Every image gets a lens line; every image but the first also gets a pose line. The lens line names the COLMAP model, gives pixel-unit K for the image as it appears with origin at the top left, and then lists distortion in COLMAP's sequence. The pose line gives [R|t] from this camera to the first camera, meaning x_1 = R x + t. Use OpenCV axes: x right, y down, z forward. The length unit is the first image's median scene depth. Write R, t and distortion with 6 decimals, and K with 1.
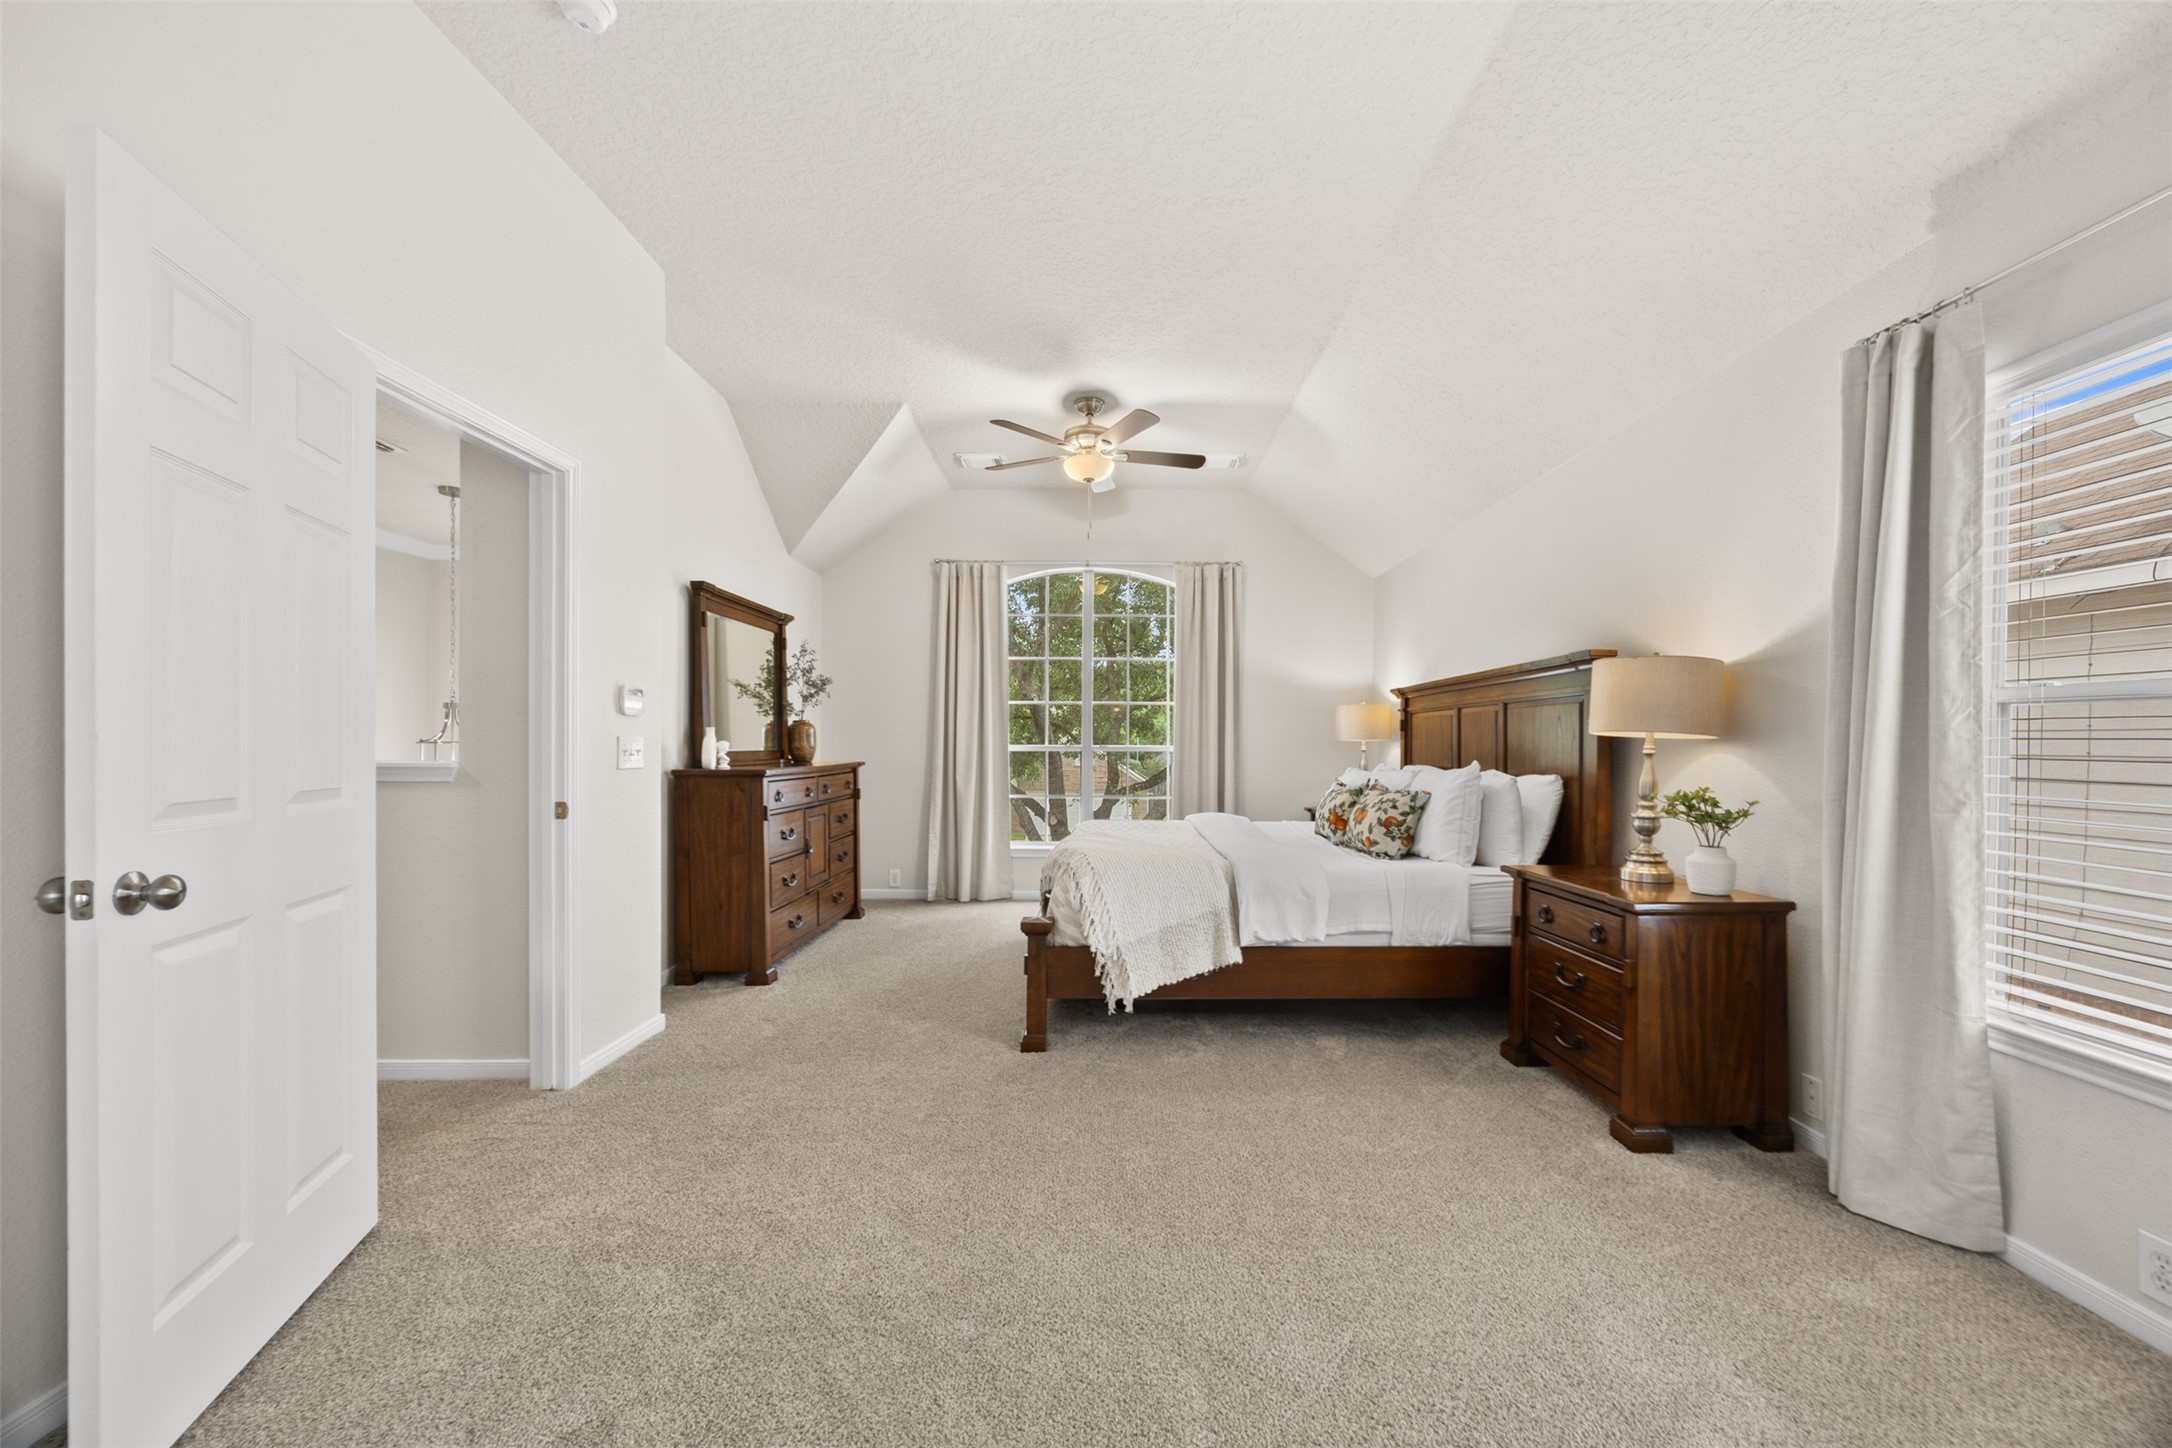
lens RADIAL K [[833.4, 0, 1088.8], [0, 833.4, 740.4], [0, 0, 1]] dist [-0.004638, 0.001091]
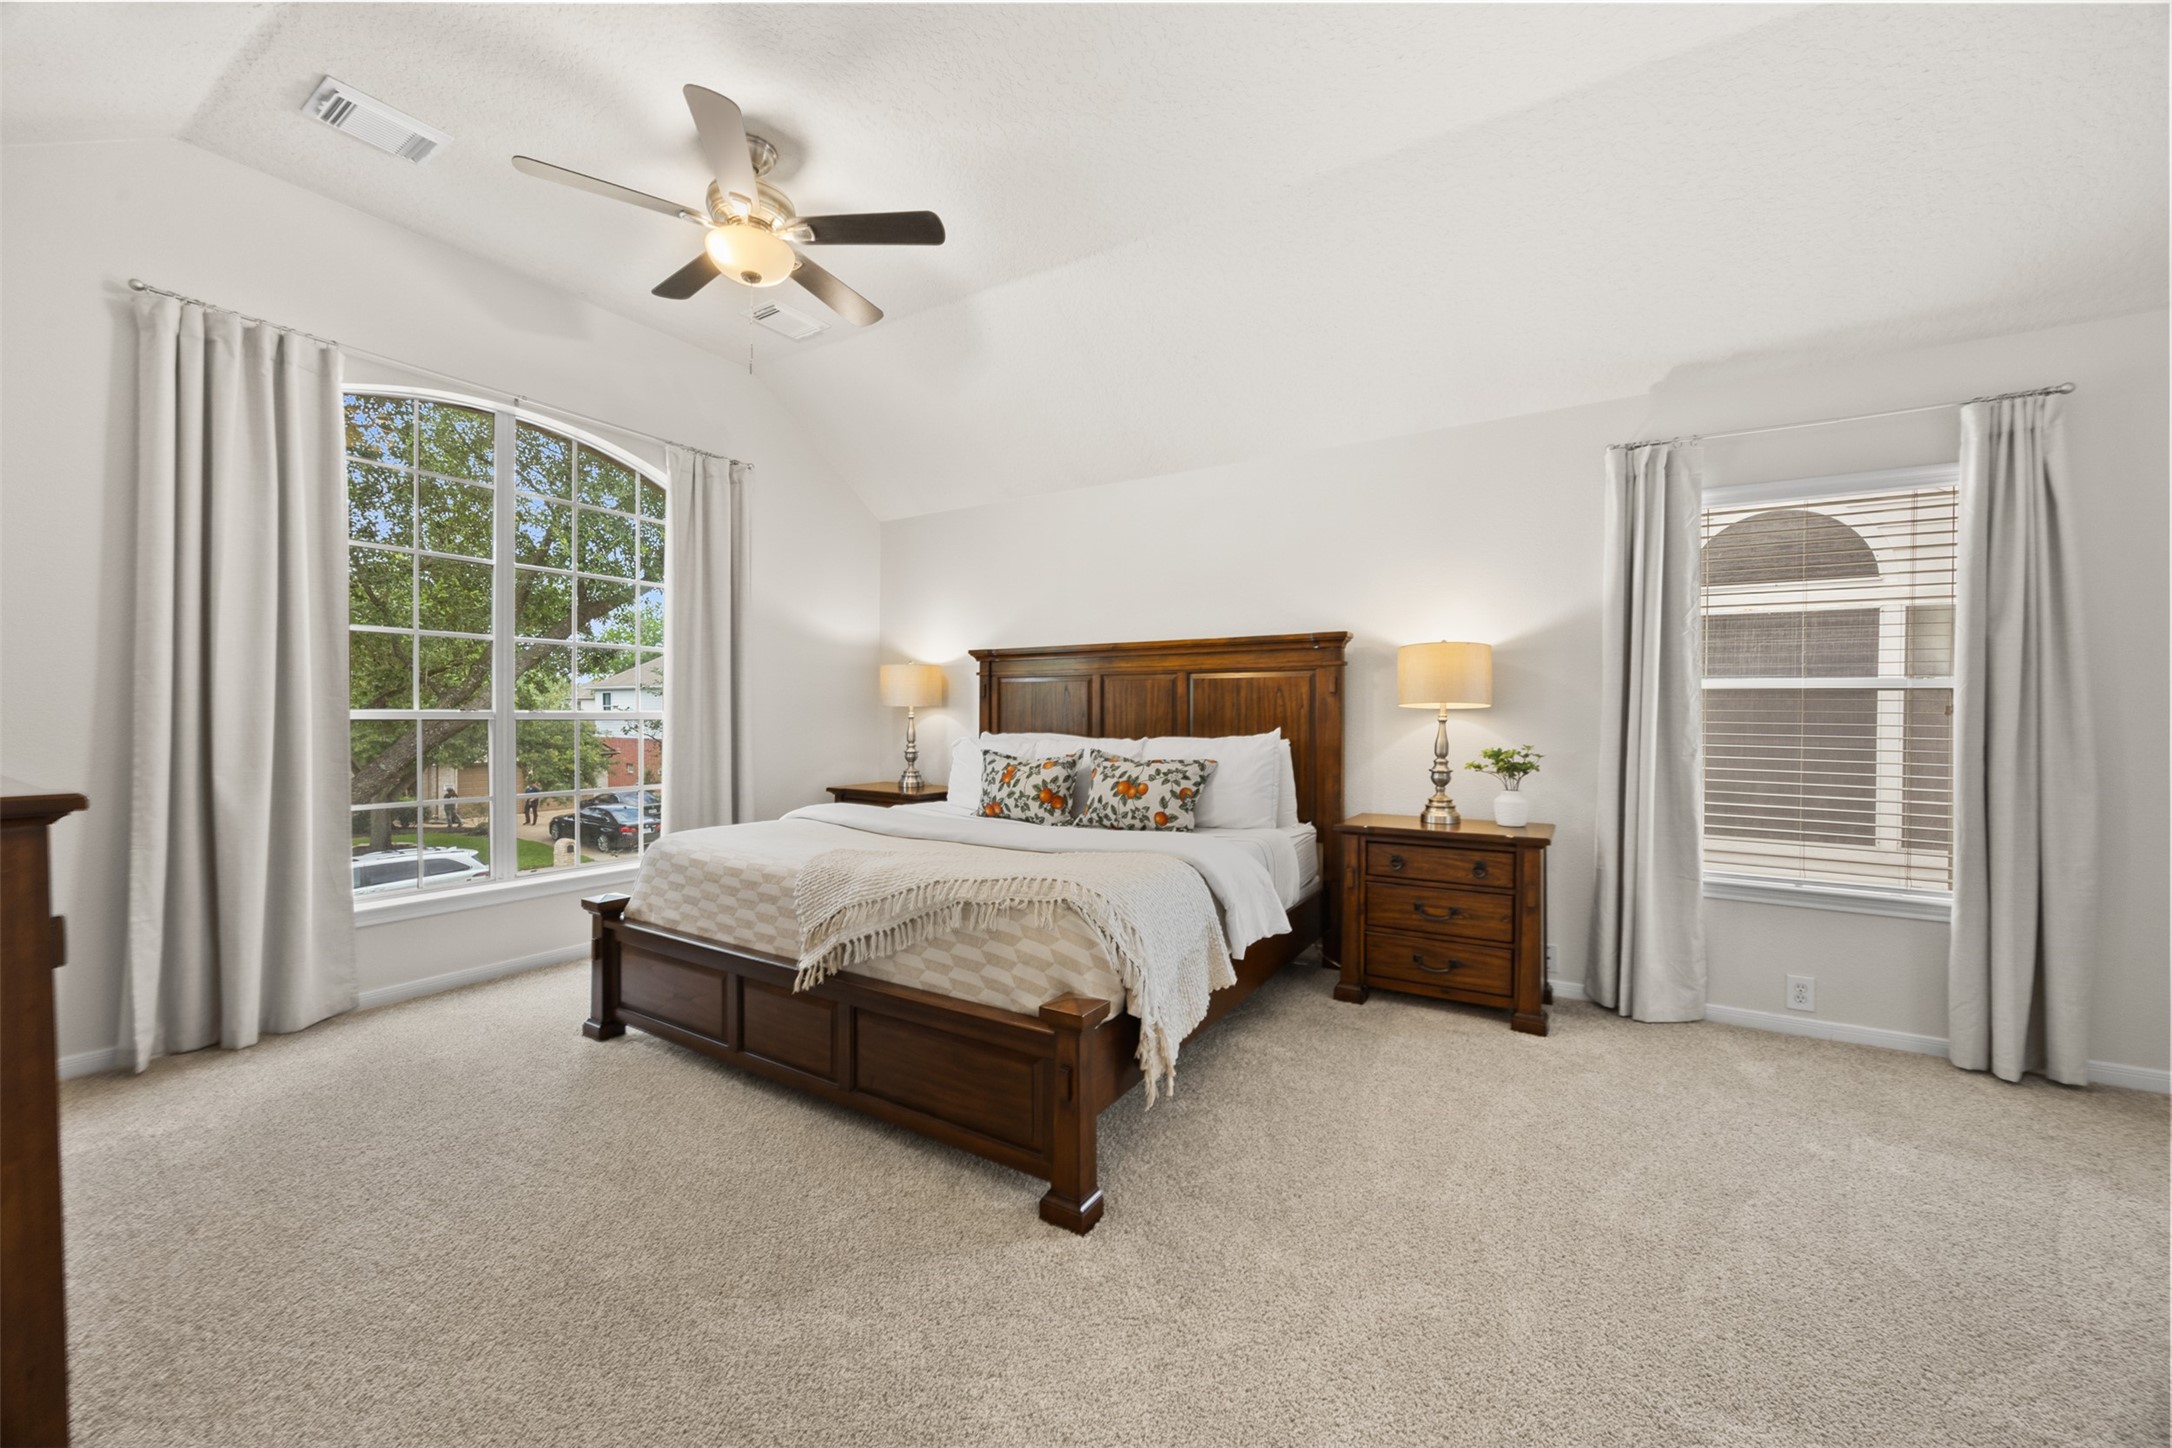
lens RADIAL K [[833.4, 0, 1087.6], [0, 833.4, 716.9], [0, 0, 1]] dist [-0.004638, 0.001091]
pose [[0.525613, -0.004173, 0.850714, -0.502918], [-0.008613, 0.999911, 0.010226, 0.001805], [-0.850680, -0.012702, 0.525530, 0.599823]]
